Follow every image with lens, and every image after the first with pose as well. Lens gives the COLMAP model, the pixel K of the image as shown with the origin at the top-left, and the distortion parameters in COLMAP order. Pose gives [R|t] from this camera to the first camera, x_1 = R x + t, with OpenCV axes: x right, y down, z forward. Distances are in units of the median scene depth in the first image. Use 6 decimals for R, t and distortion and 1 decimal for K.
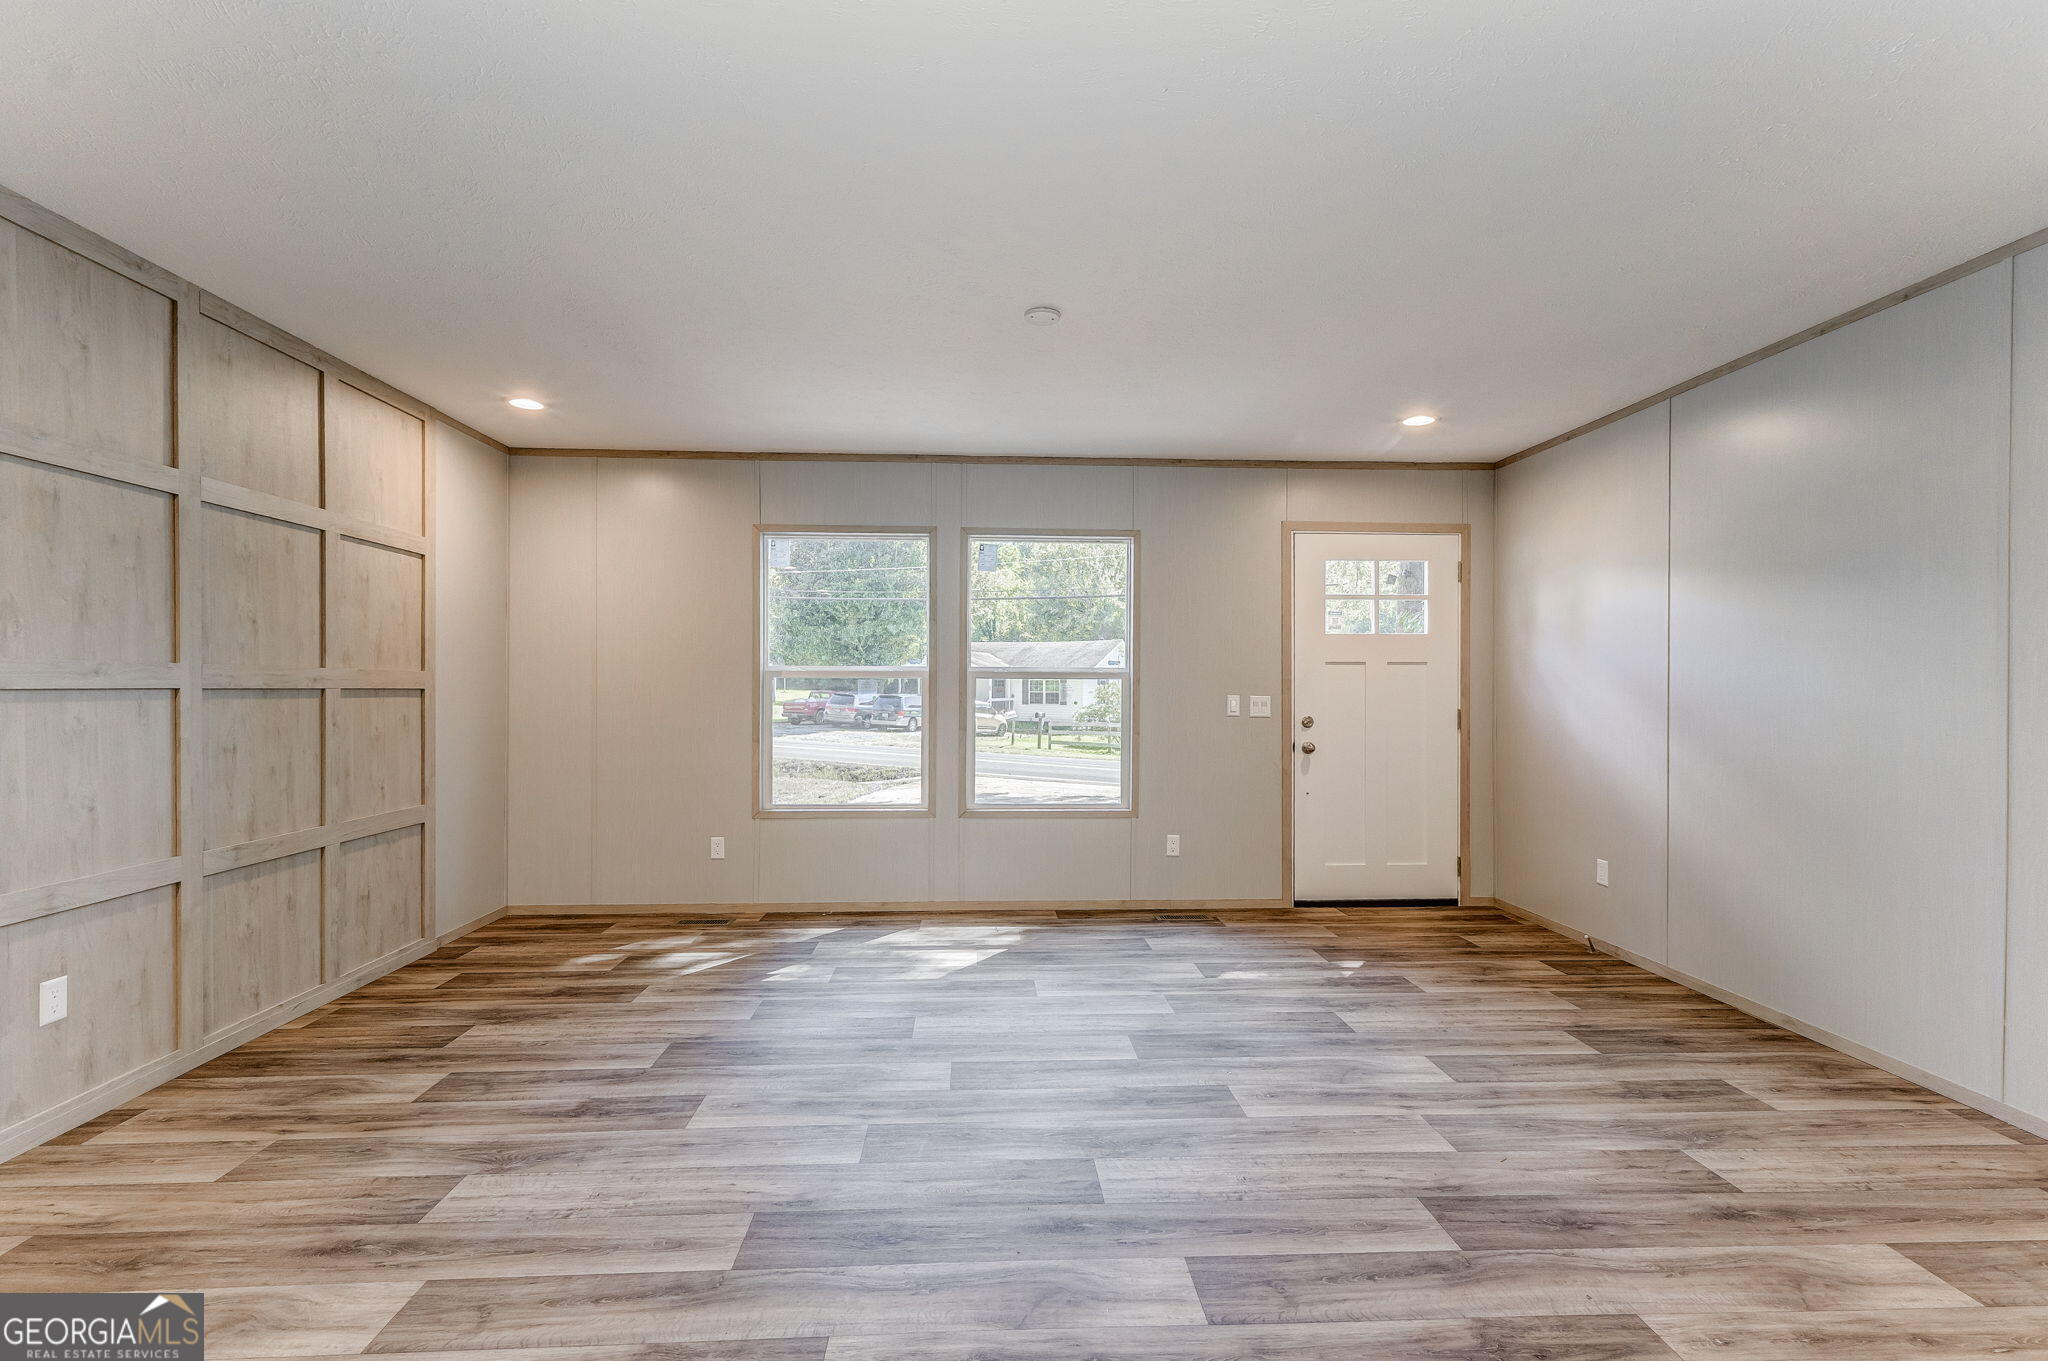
lens RADIAL K [[903.6, 0, 1016.8], [0, 903.6, 687.5], [0, 0, 1]] dist [0.010747, -0.001130]
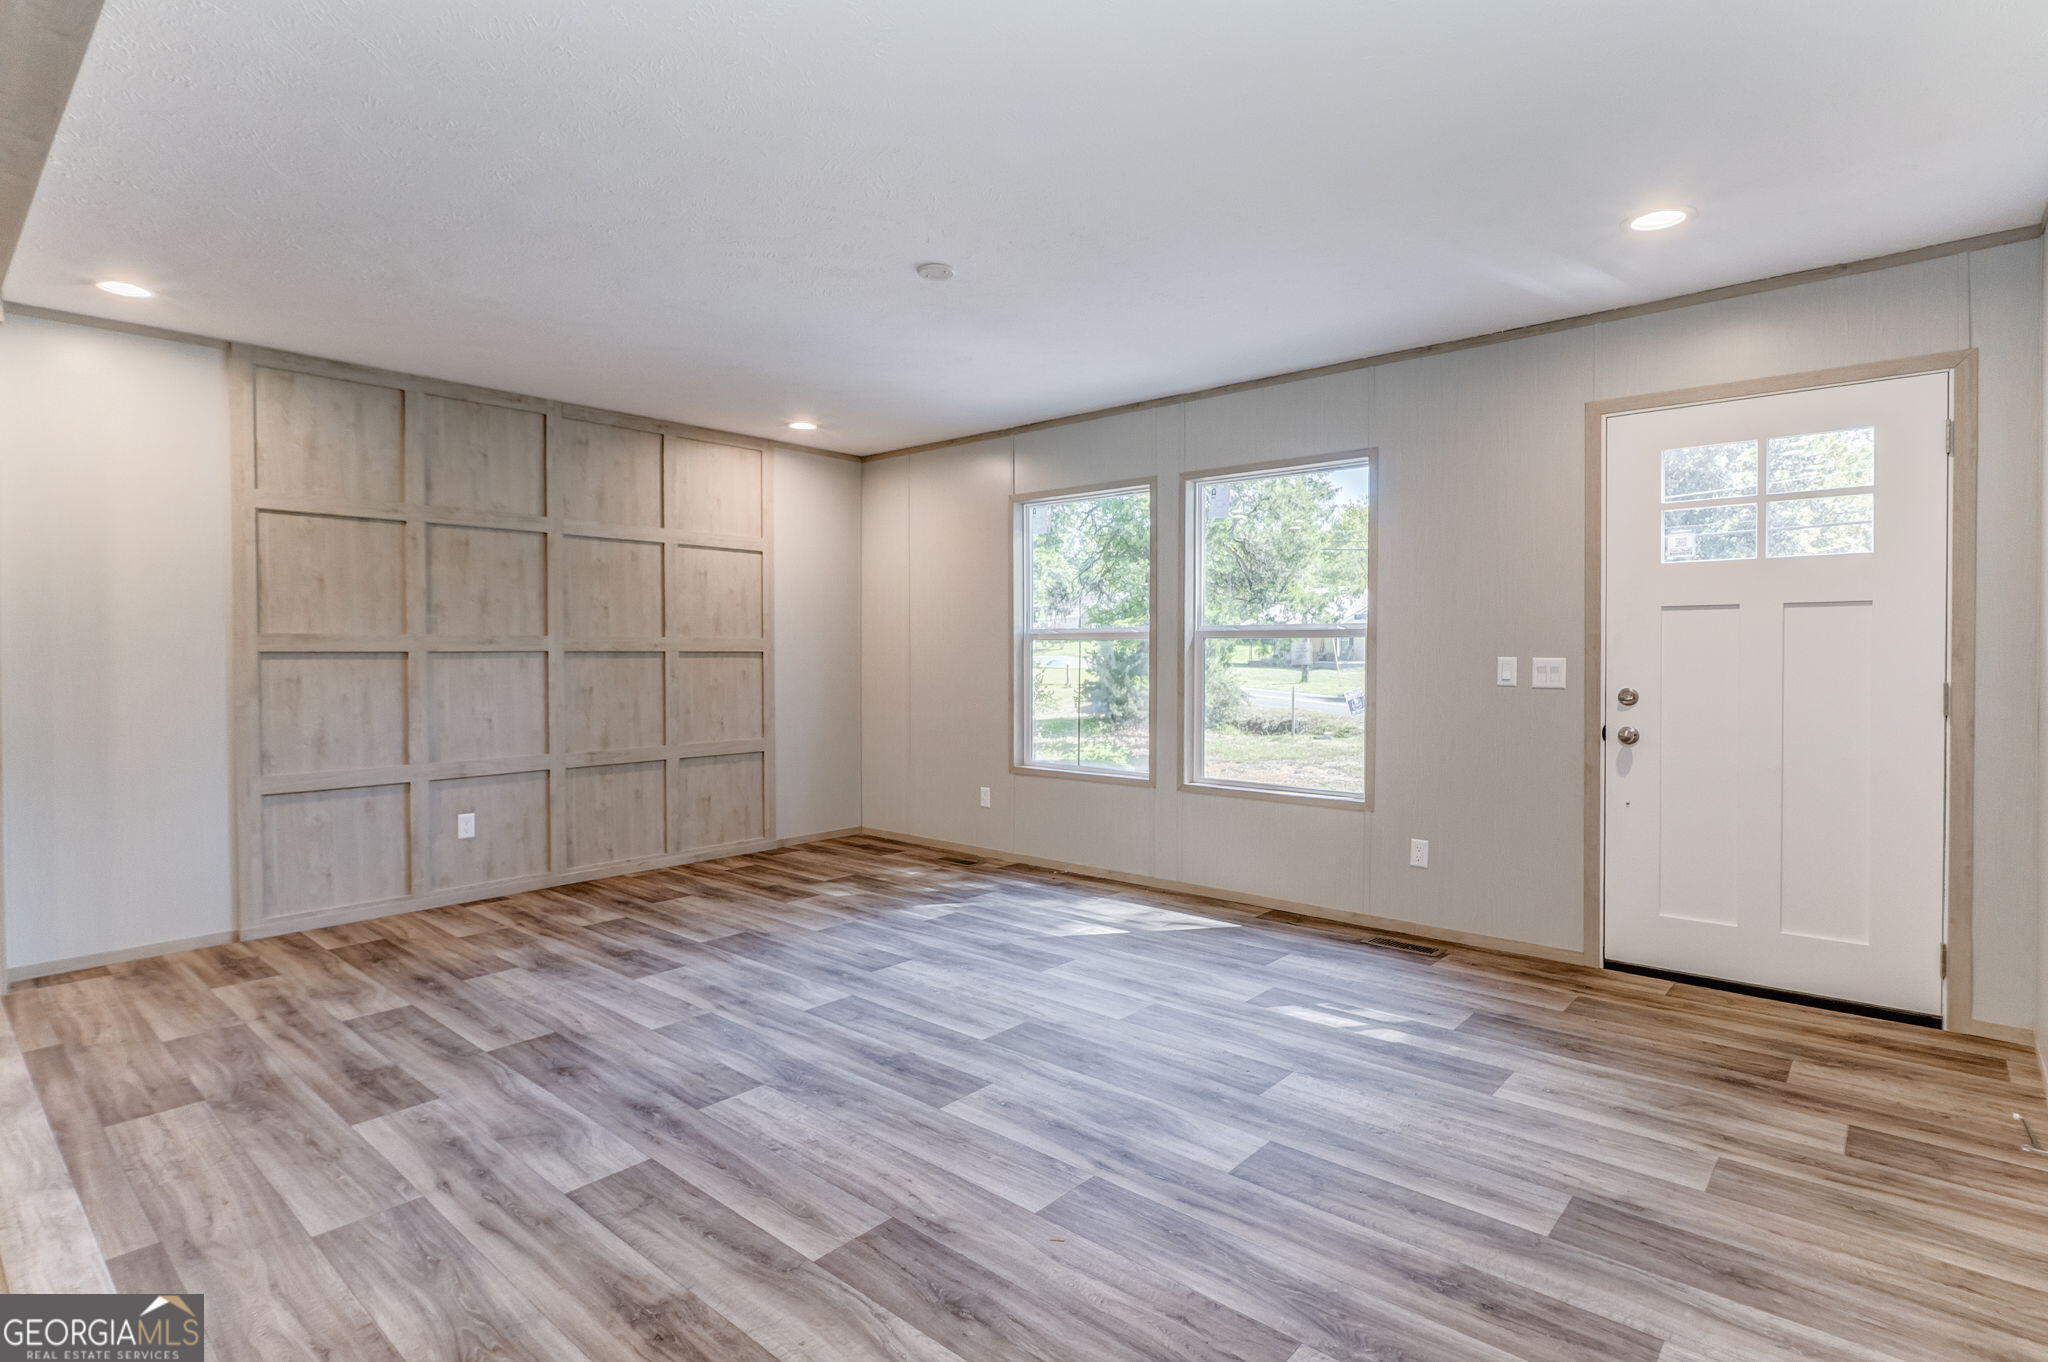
lens RADIAL K [[1004.8, 0, 1068.3], [0, 1004.8, 664.6], [0, 0, 1]] dist [0.000805, -0.000284]
pose [[0.729270, 0.004810, -0.684209, 0.741307], [0.003185, 0.999941, 0.010424, 0.006877], [0.684219, -0.009781, 0.729211, 0.243886]]
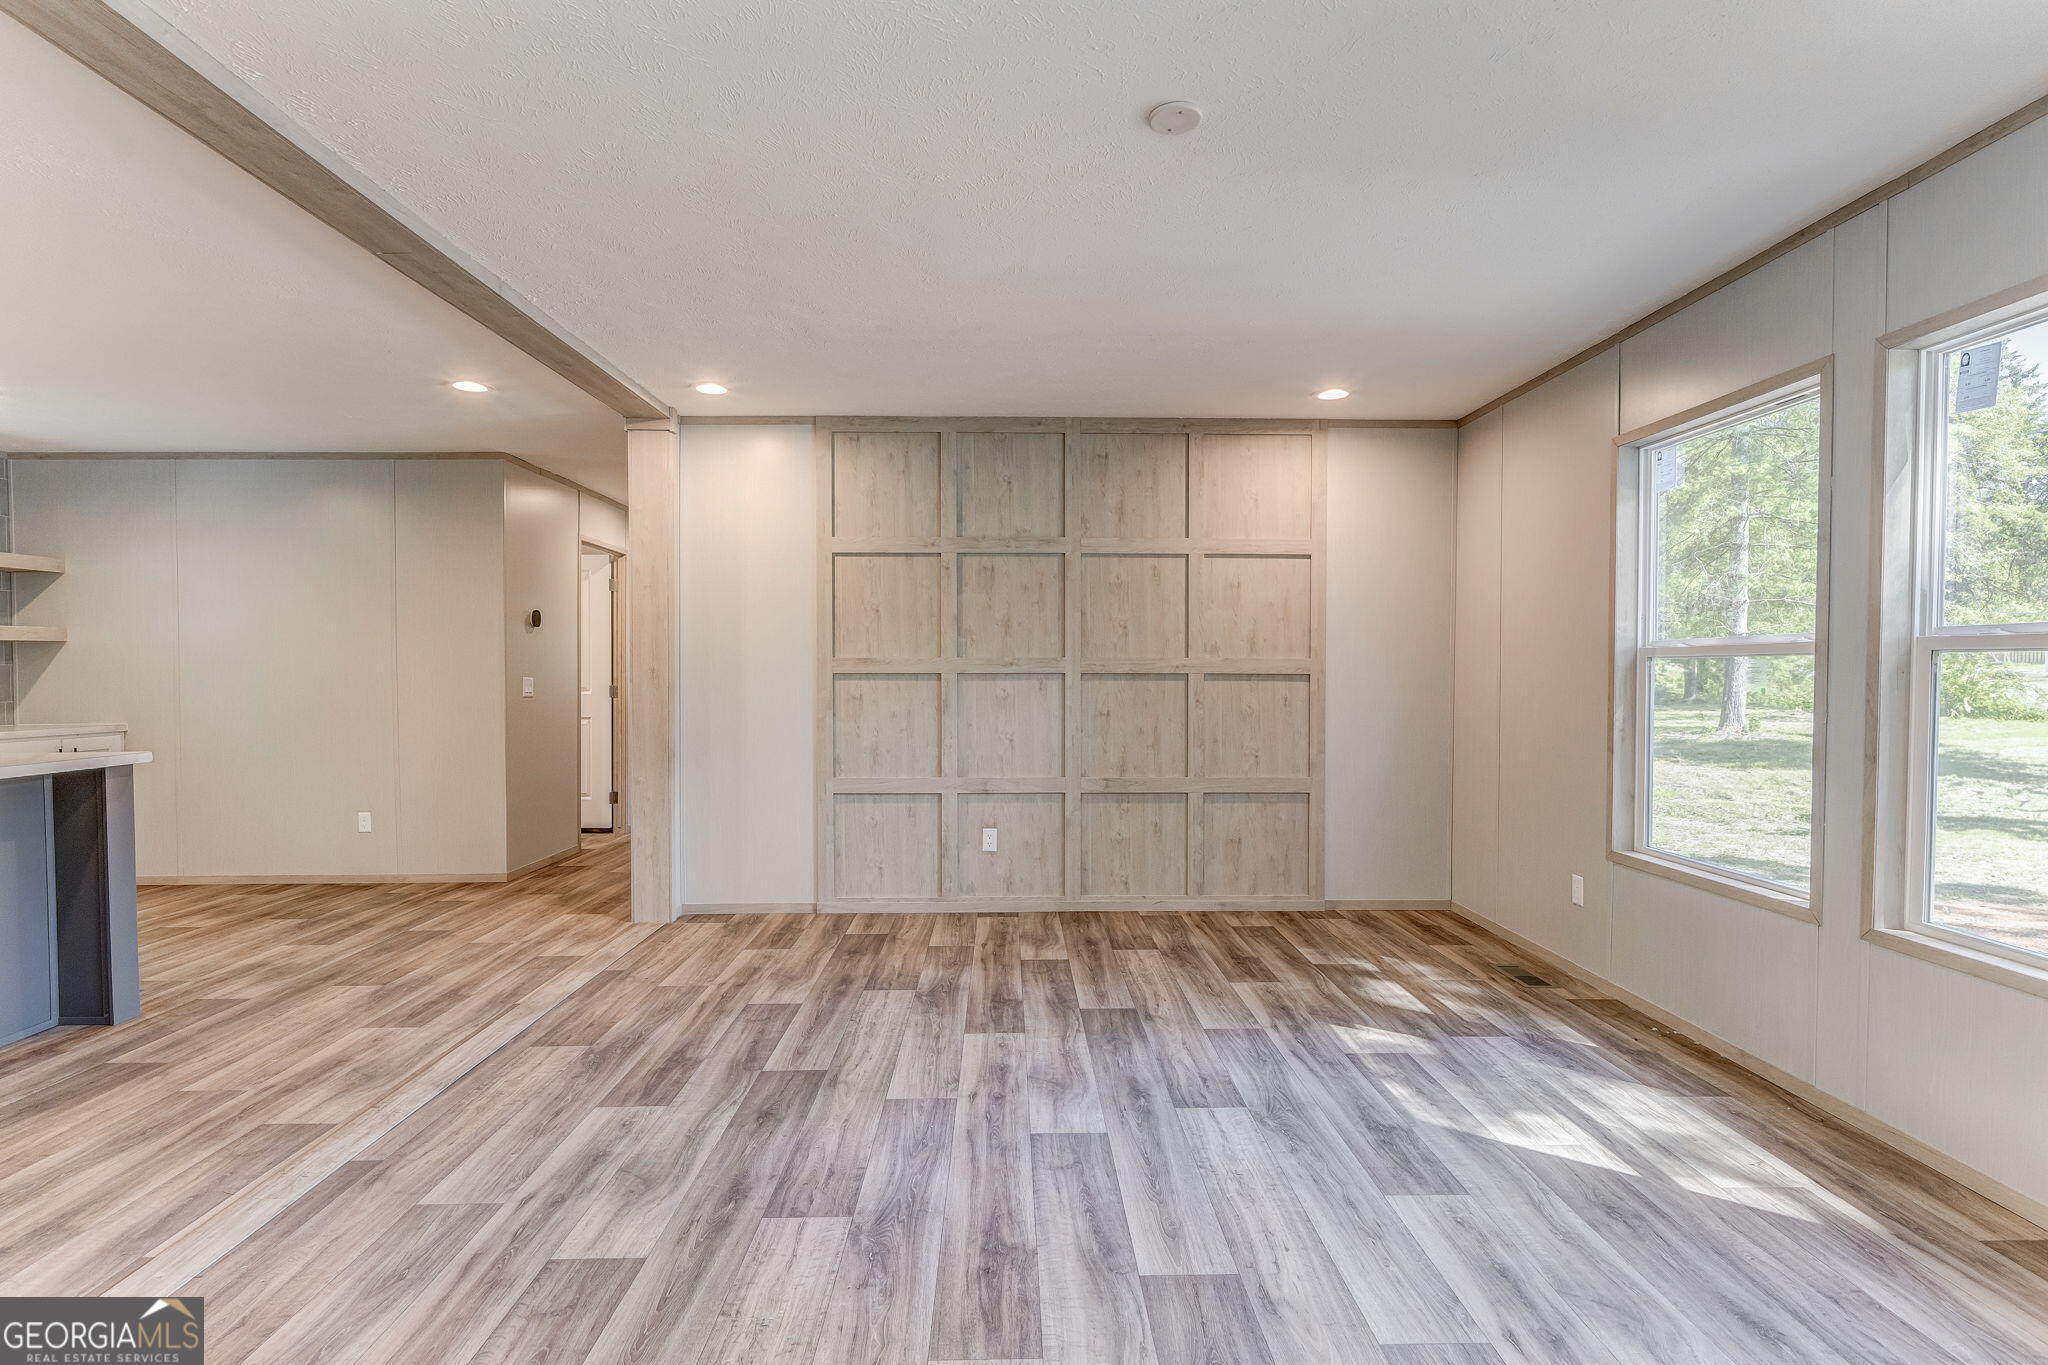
lens RADIAL K [[1020.2, 0, 1064.4], [0, 1020.2, 695.0], [0, 0, 1]] dist [-0.000843, 0.000247]
pose [[-0.026181, 0.020083, -0.999455, 0.664524], [-0.001813, 0.999796, 0.020137, 0.002262], [0.999656, 0.002339, -0.026140, 0.782968]]
